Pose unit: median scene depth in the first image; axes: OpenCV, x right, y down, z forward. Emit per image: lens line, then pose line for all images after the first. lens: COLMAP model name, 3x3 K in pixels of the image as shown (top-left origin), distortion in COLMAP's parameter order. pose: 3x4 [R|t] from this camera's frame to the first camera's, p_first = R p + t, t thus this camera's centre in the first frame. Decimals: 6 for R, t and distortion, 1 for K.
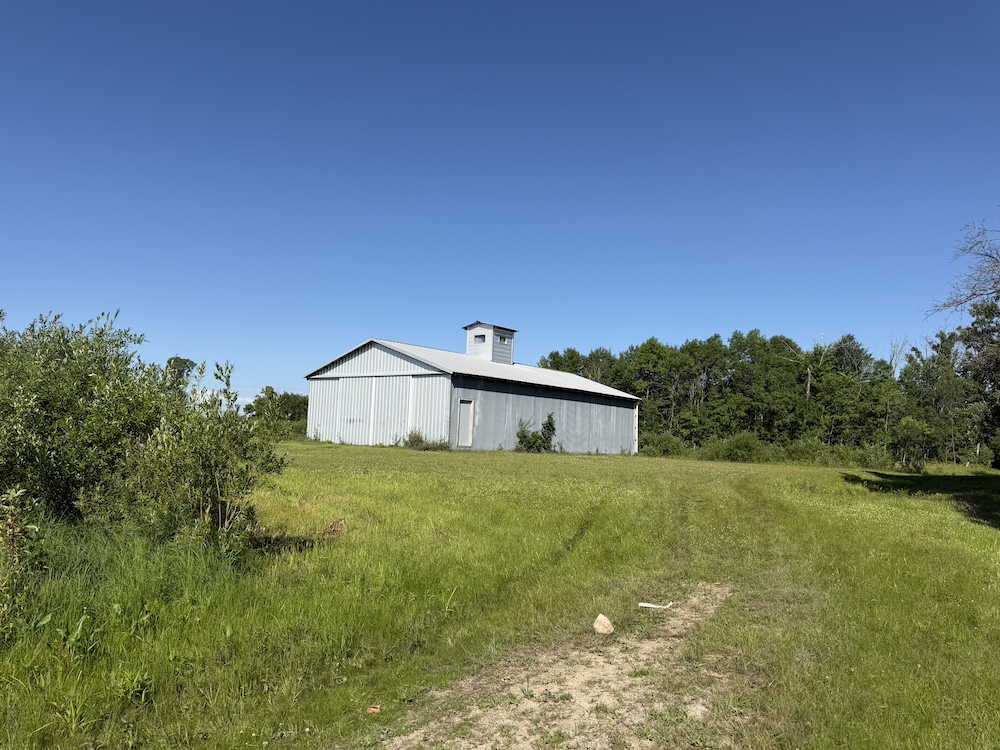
lens RADIAL K [[710.9, 0, 504.7], [0, 710.9, 375.2], [0, 0, 1]] dist [0.001173, 0.000014]
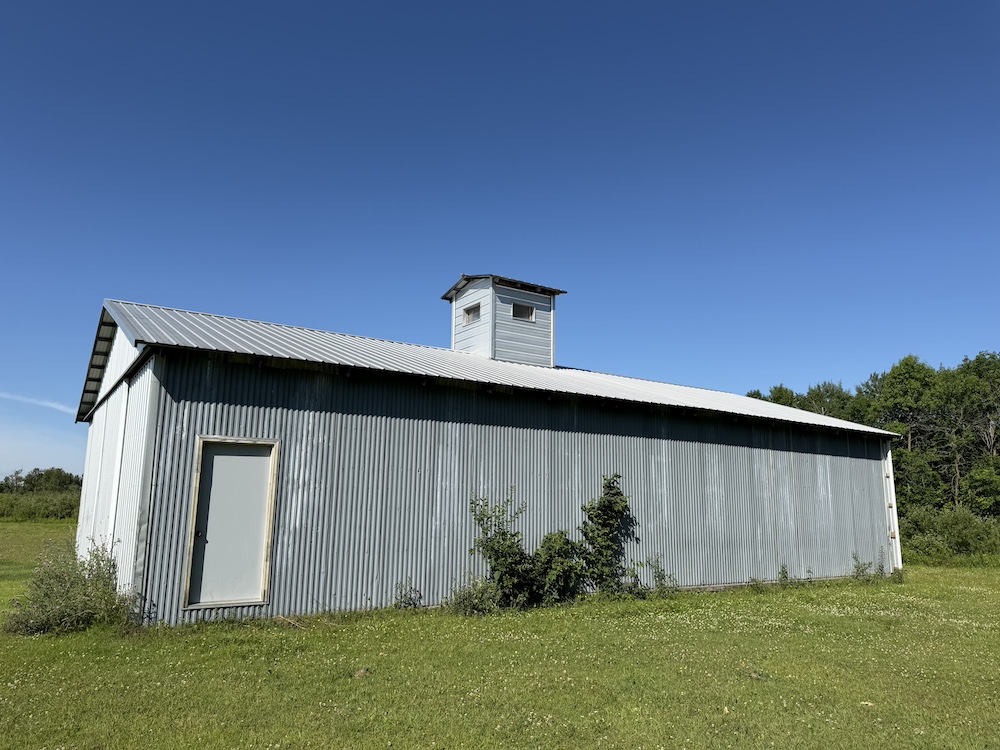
lens RADIAL K [[716.8, 0, 501.3], [0, 716.8, 389.5], [0, 0, 1]] dist [0.100759, -0.133790]
pose [[0.952279, -0.076368, -0.295519, 0.105837], [0.053037, 0.994866, -0.086187, 0.033026], [0.300584, 0.066401, 0.951441, 0.560791]]
